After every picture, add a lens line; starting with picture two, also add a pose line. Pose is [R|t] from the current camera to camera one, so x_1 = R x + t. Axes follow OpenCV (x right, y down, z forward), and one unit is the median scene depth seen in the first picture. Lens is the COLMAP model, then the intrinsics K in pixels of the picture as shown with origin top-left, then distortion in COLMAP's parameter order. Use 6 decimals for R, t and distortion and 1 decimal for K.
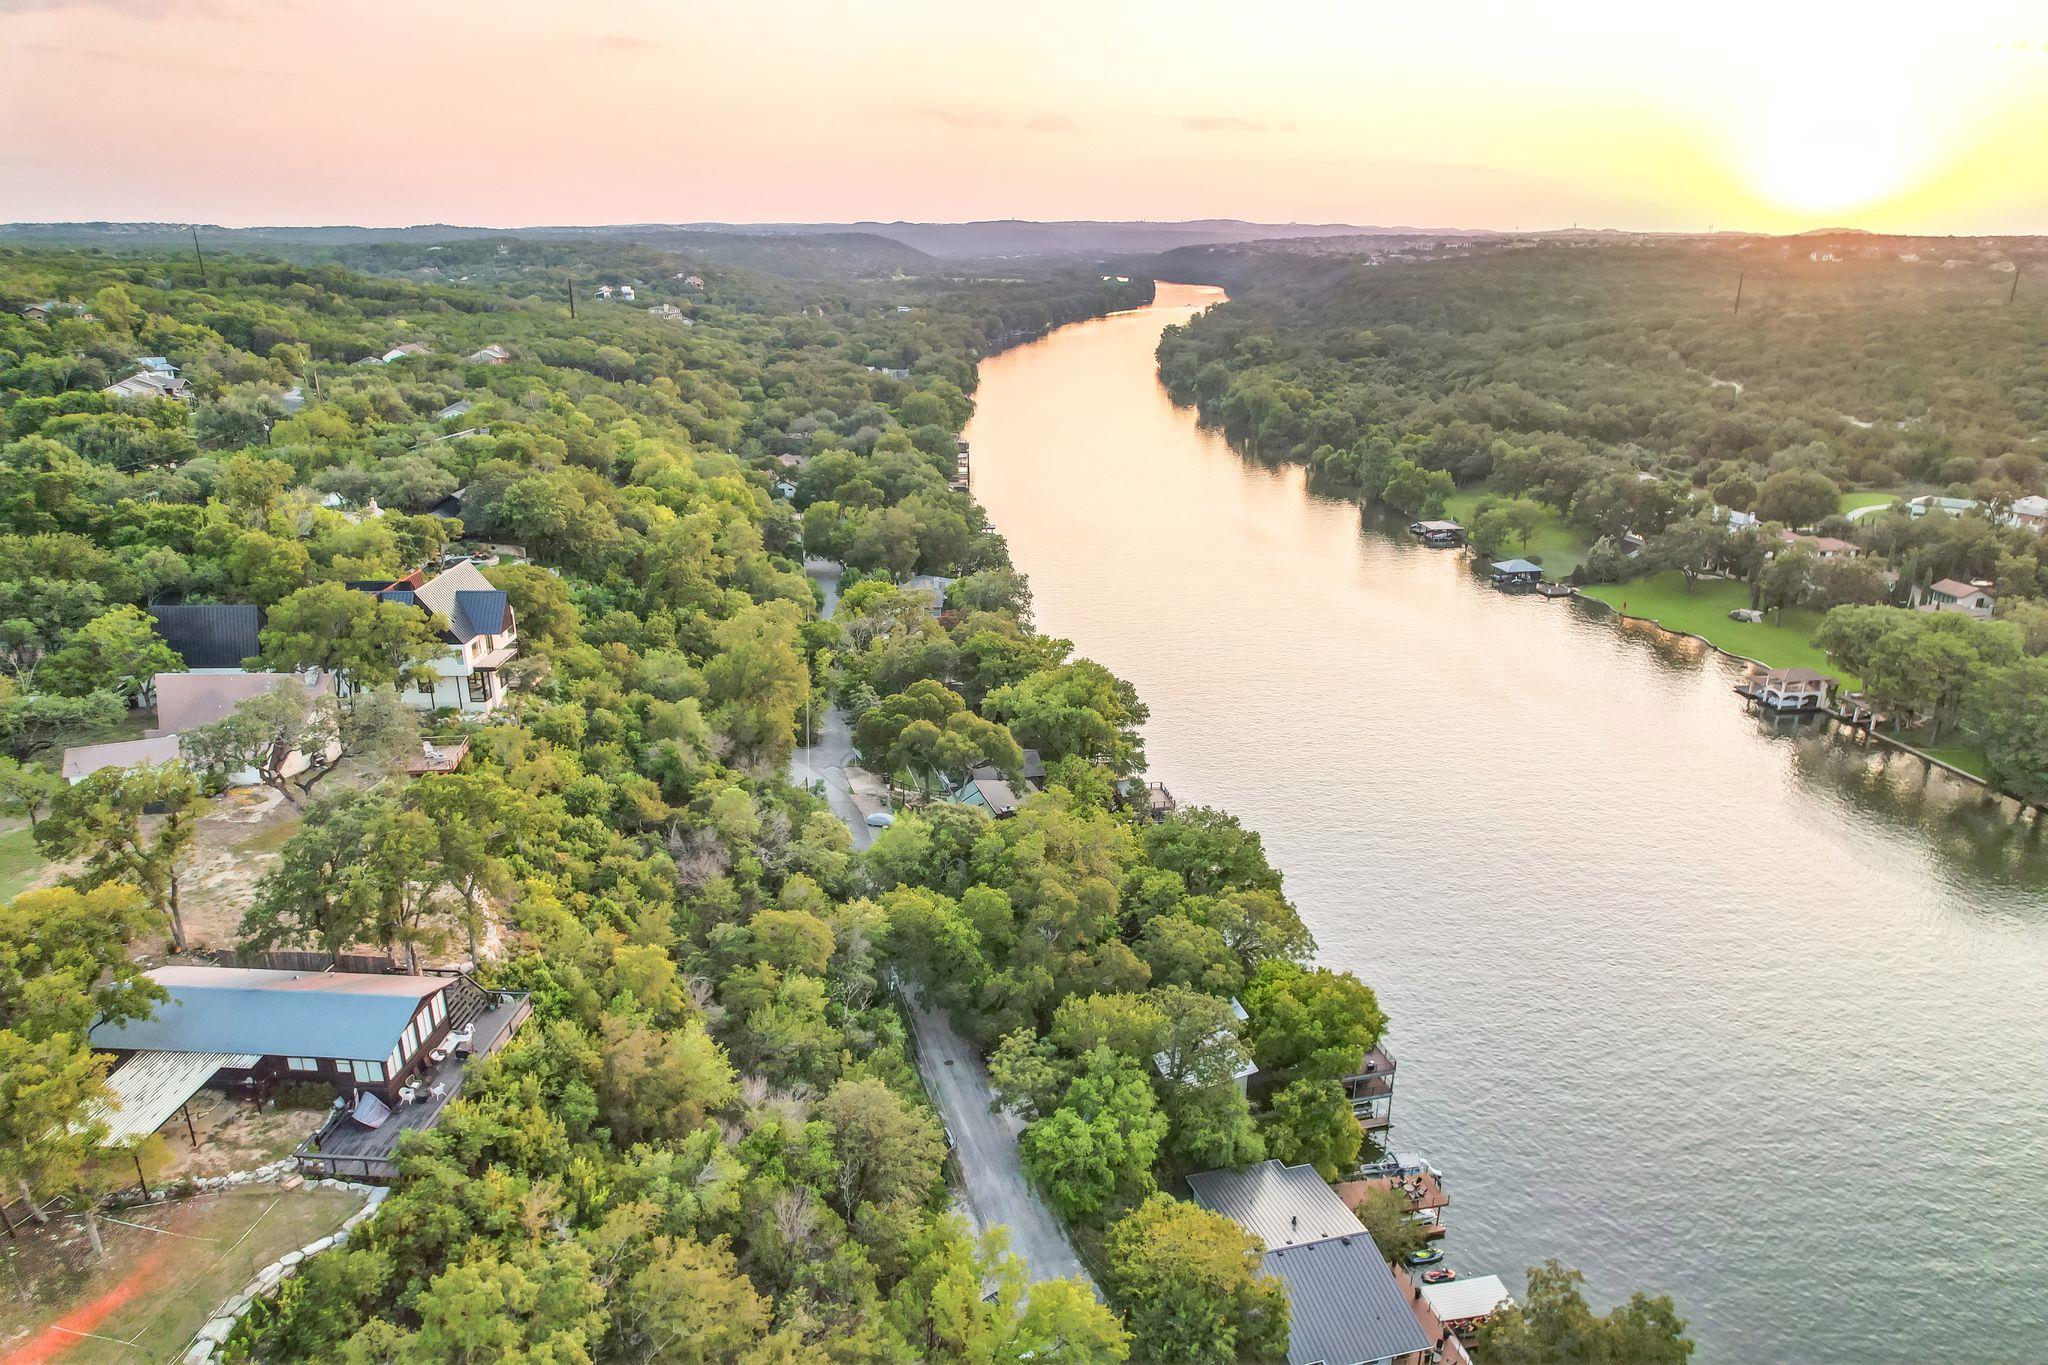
lens RADIAL K [[1306.1, 0, 1032.0], [0, 1306.1, 676.4], [0, 0, 1]] dist [-0.072135, 0.058503]
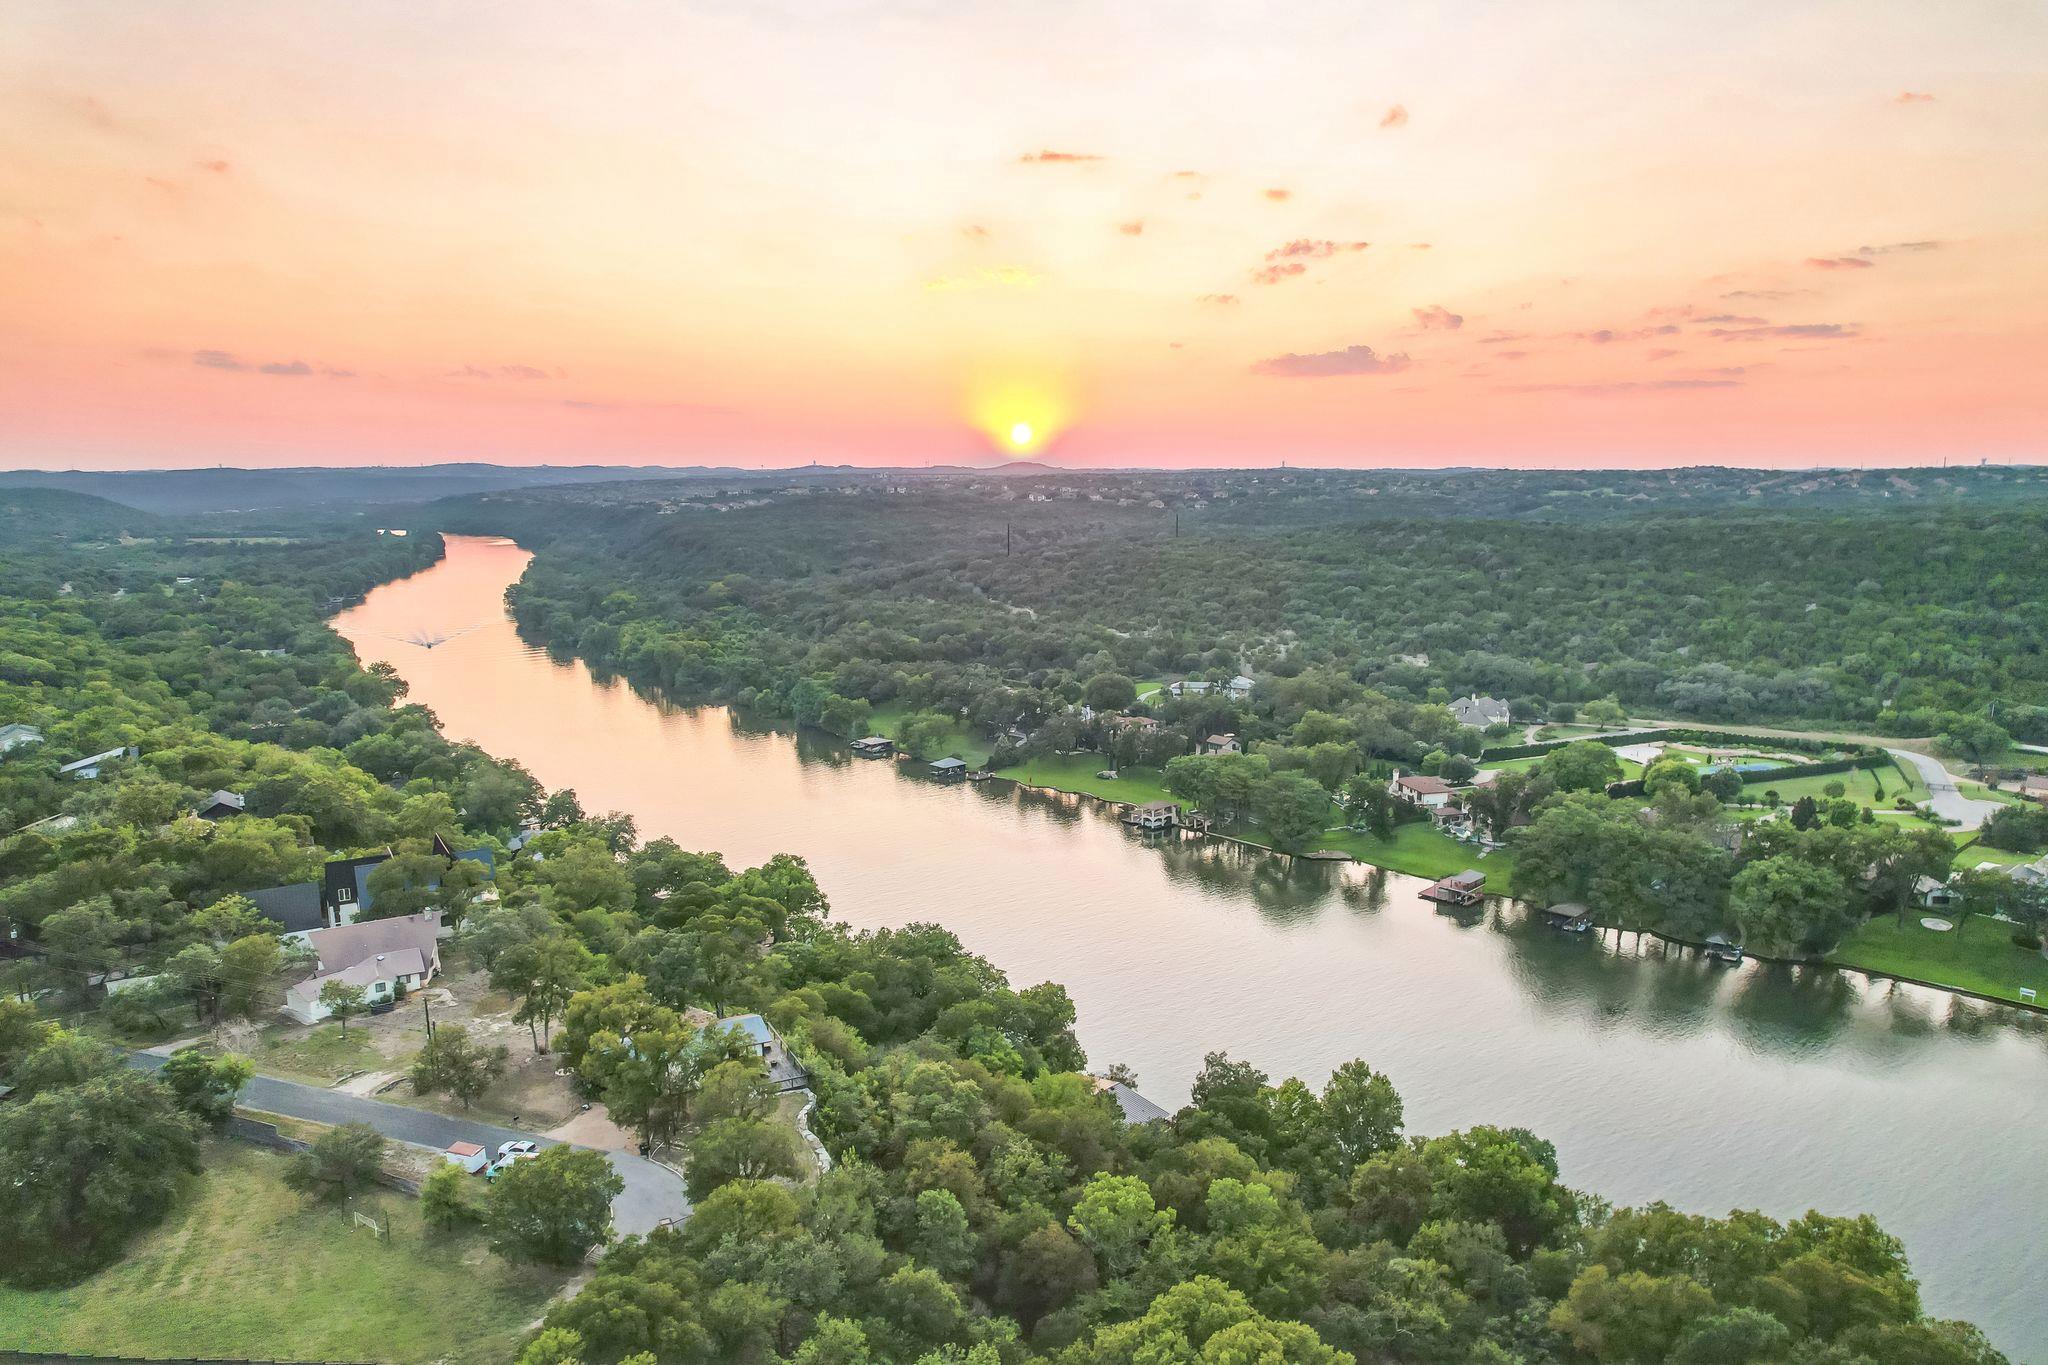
lens RADIAL K [[1317.5, 0, 1034.1], [0, 1317.5, 686.8], [0, 0, 1]] dist [-0.067485, 0.056745]
pose [[0.852278, -0.091150, 0.515086, -0.168147], [0.175468, 0.977465, -0.117362, 0.009644], [-0.492781, 0.190406, 0.849066, -0.152722]]
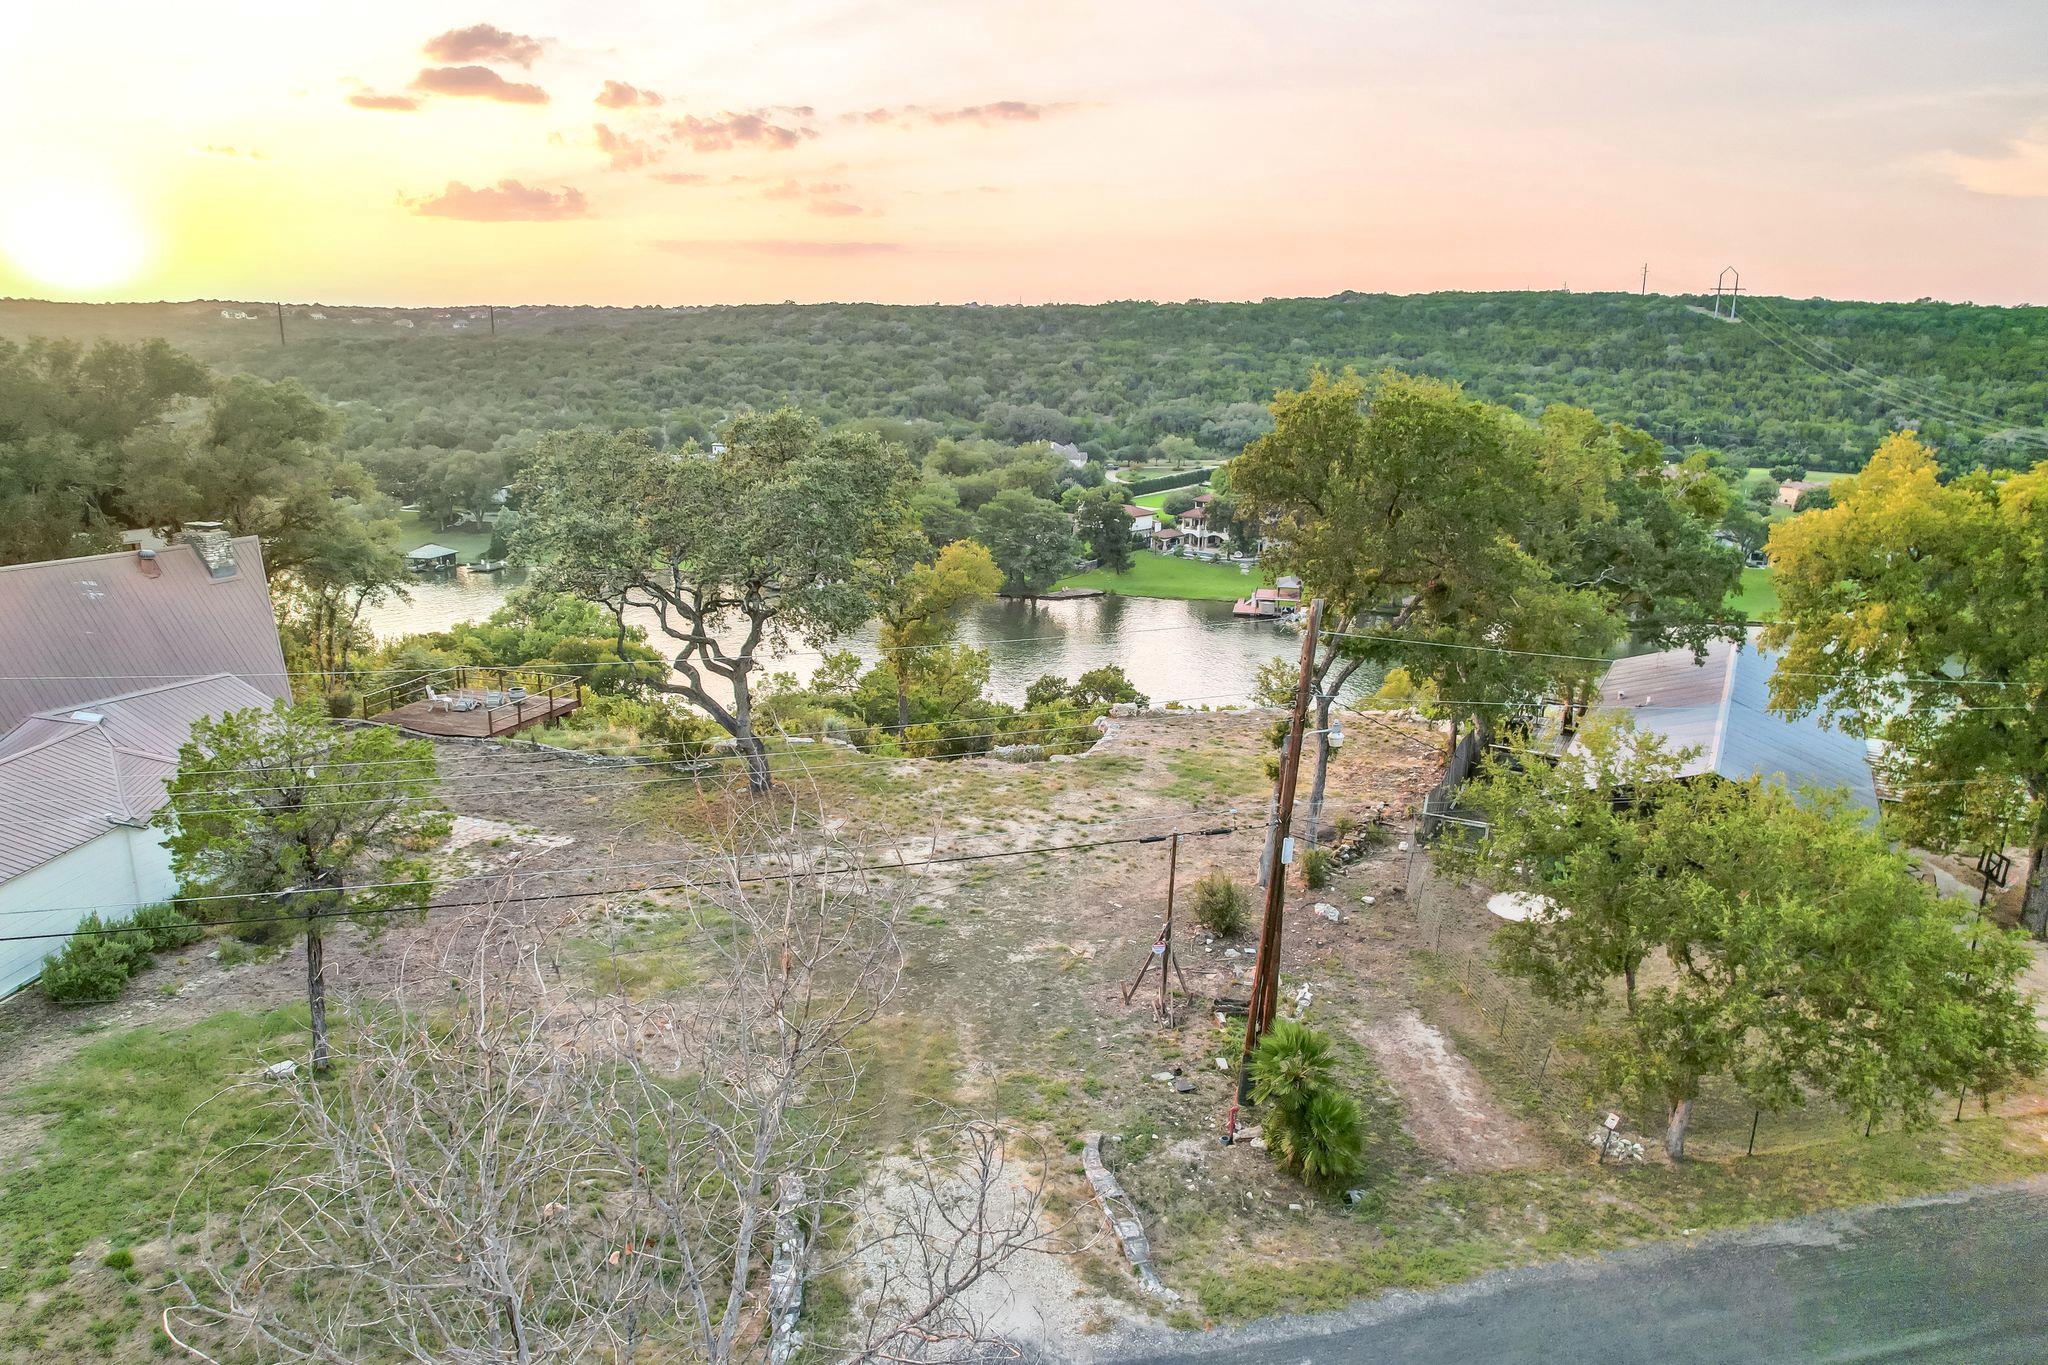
lens RADIAL K [[1354.4, 0, 1032.5], [0, 1354.4, 685.8], [0, 0, 1]] dist [-0.069160, 0.057948]
pose [[0.423697, -0.225094, 0.877390, -0.191869], [0.283498, 0.952921, 0.107568, 0.014340], [-0.860296, 0.203163, 0.467563, 0.150378]]
